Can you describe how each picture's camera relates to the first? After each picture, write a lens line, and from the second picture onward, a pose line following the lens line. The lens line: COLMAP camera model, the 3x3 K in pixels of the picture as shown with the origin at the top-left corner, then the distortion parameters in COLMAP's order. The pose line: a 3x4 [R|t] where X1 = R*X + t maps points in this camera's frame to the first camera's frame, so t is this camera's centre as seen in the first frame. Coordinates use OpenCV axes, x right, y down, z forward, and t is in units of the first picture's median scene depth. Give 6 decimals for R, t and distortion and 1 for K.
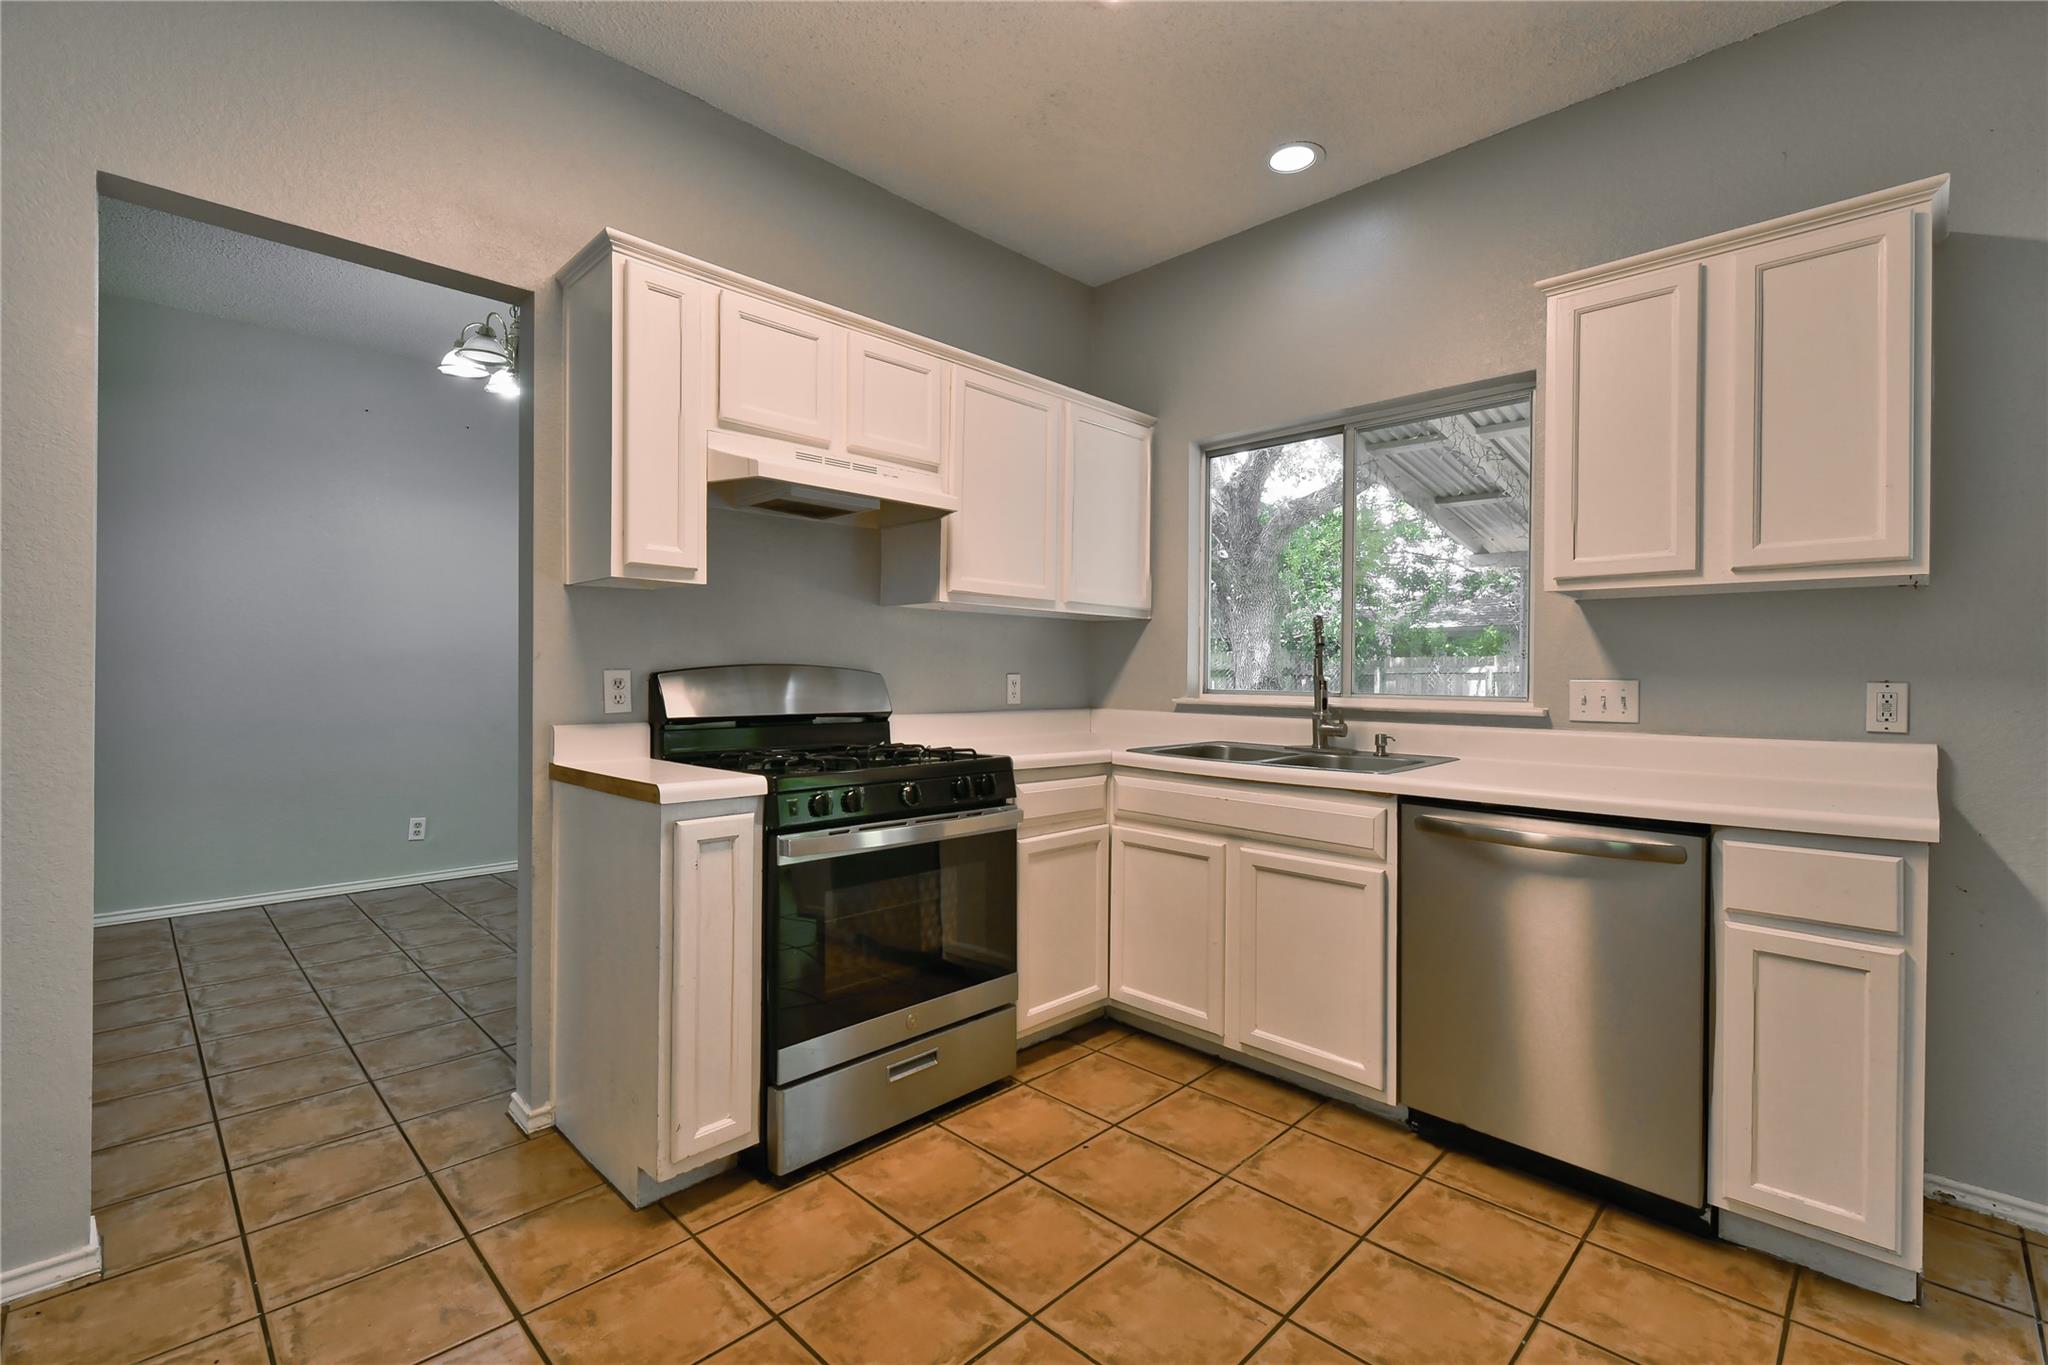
lens RADIAL K [[906.4, 0, 1020.0], [0, 906.4, 673.5], [0, 0, 1]] dist [0.005016, -0.001911]
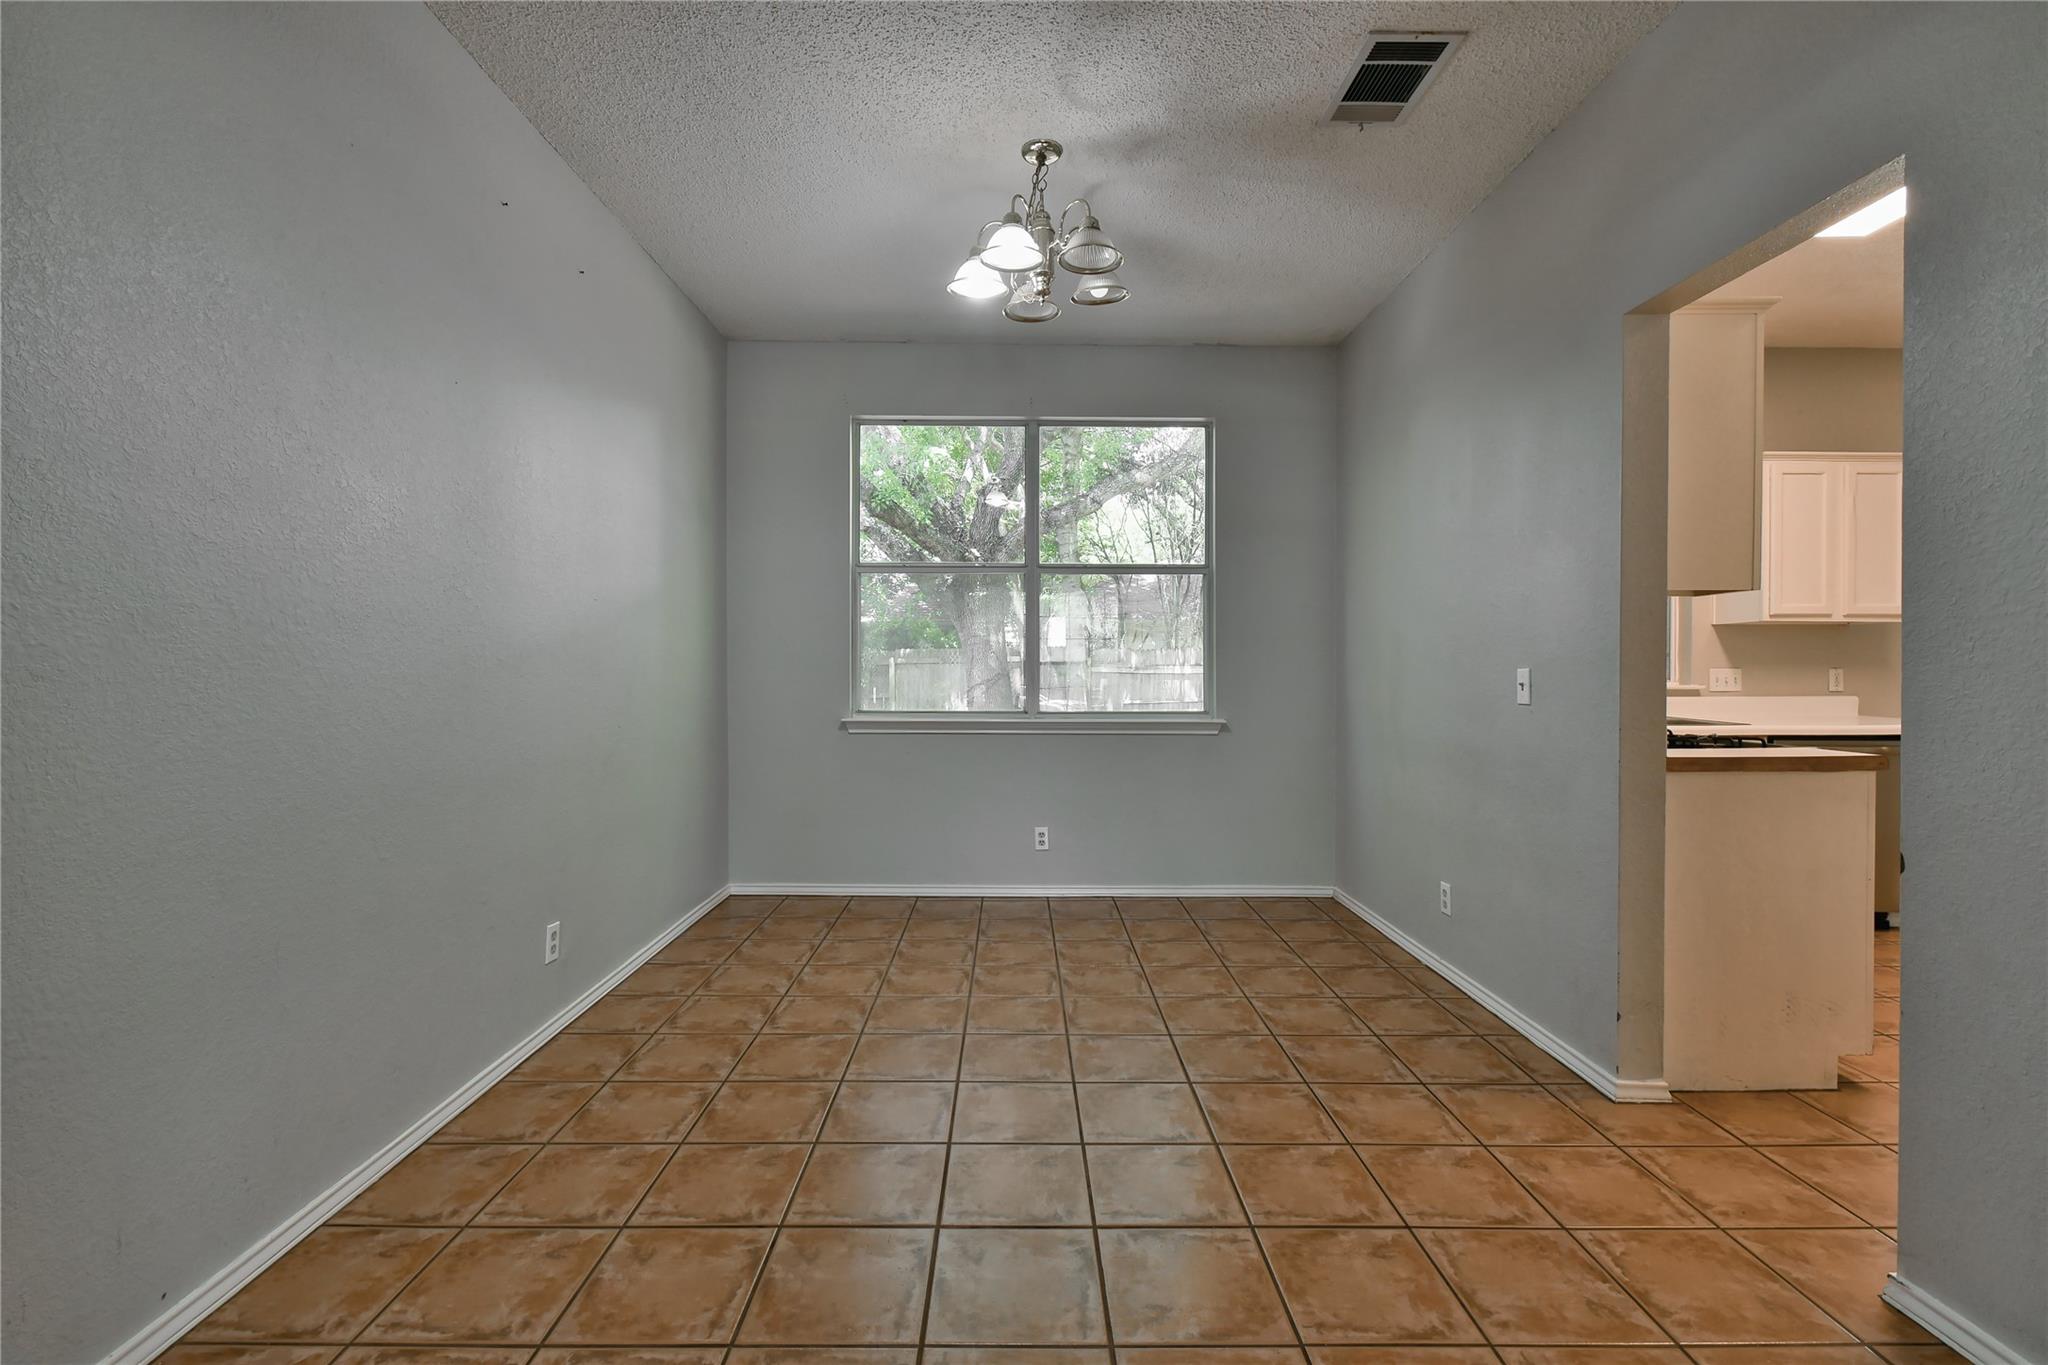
lens RADIAL K [[906.4, 0, 1024.7], [0, 906.4, 689.6], [0, 0, 1]] dist [0.005016, -0.001911]
pose [[0.699633, -0.023803, 0.714105, -1.690833], [0.005475, 0.999594, 0.027955, -0.010406], [-0.714481, -0.015648, 0.699480, 0.744346]]
